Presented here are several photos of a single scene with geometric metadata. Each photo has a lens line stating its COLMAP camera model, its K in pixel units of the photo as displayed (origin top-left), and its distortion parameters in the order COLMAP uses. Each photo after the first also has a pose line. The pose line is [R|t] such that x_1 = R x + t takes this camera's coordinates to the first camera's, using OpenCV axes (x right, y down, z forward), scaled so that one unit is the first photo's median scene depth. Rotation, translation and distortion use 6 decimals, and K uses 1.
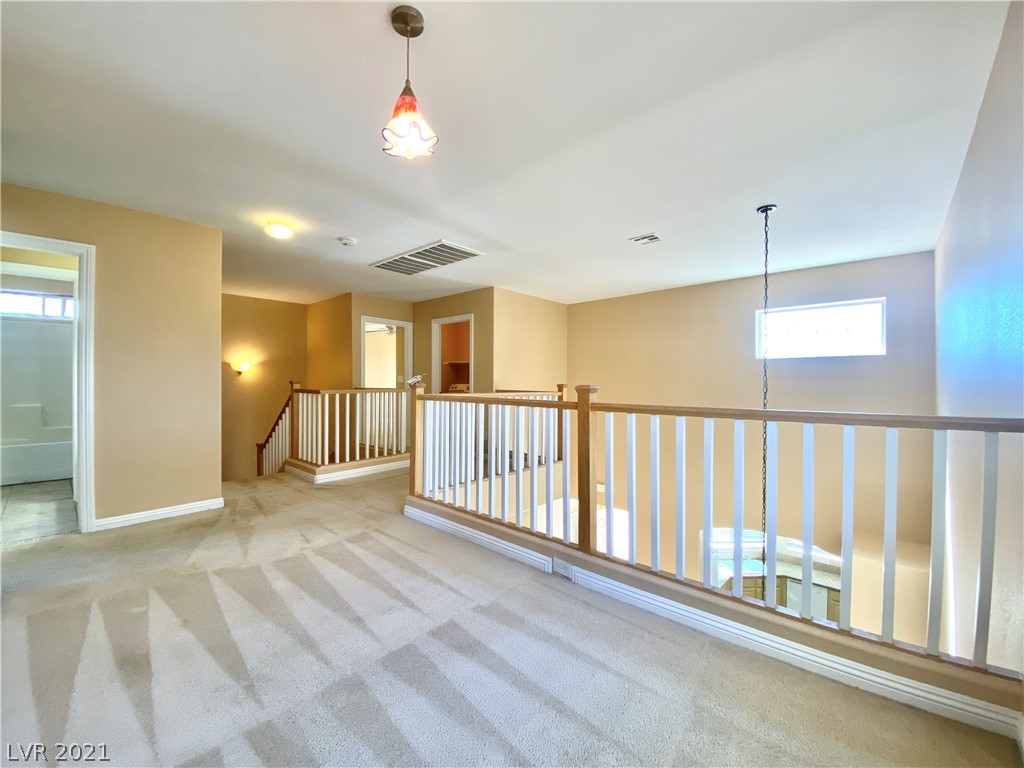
lens RADIAL K [[414.3, 0, 512.0], [0, 414.3, 384.0], [0, 0, 1]] dist [0.030058, -0.026443]
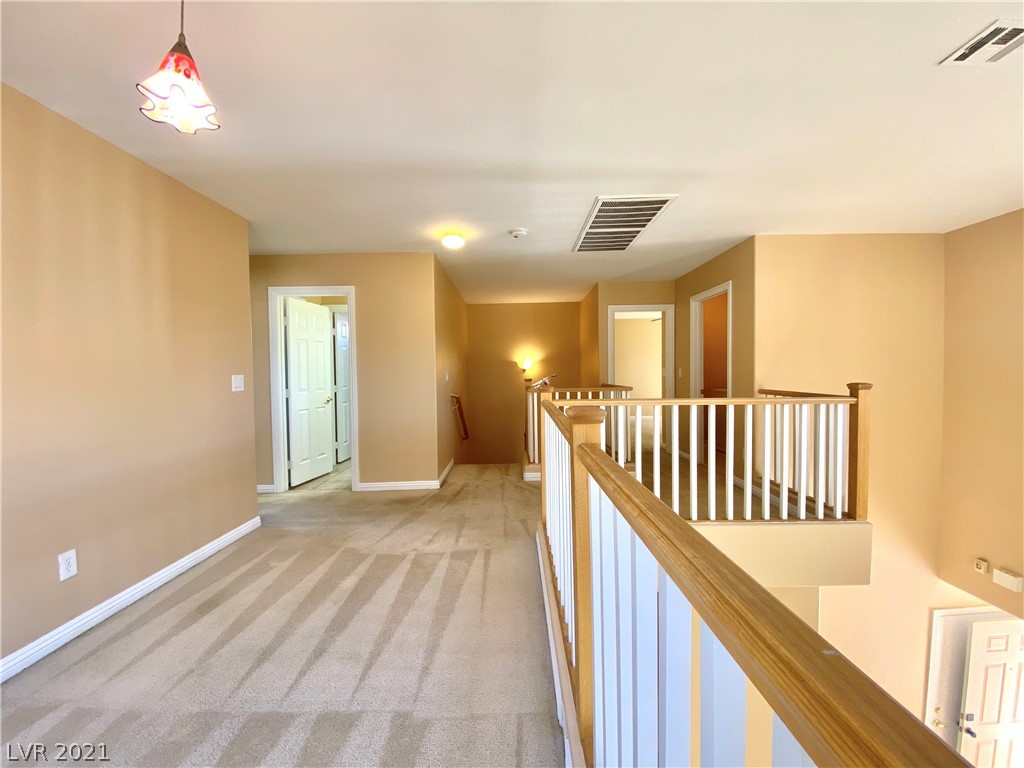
lens RADIAL K [[414.3, 0, 512.0], [0, 414.3, 384.0], [0, 0, 1]] dist [0.030058, -0.026443]
pose [[0.660242, 0.005023, -0.751036, 0.351653], [0.016217, 0.999649, 0.020942, -0.024807], [0.750878, -0.026006, 0.659929, 0.424216]]
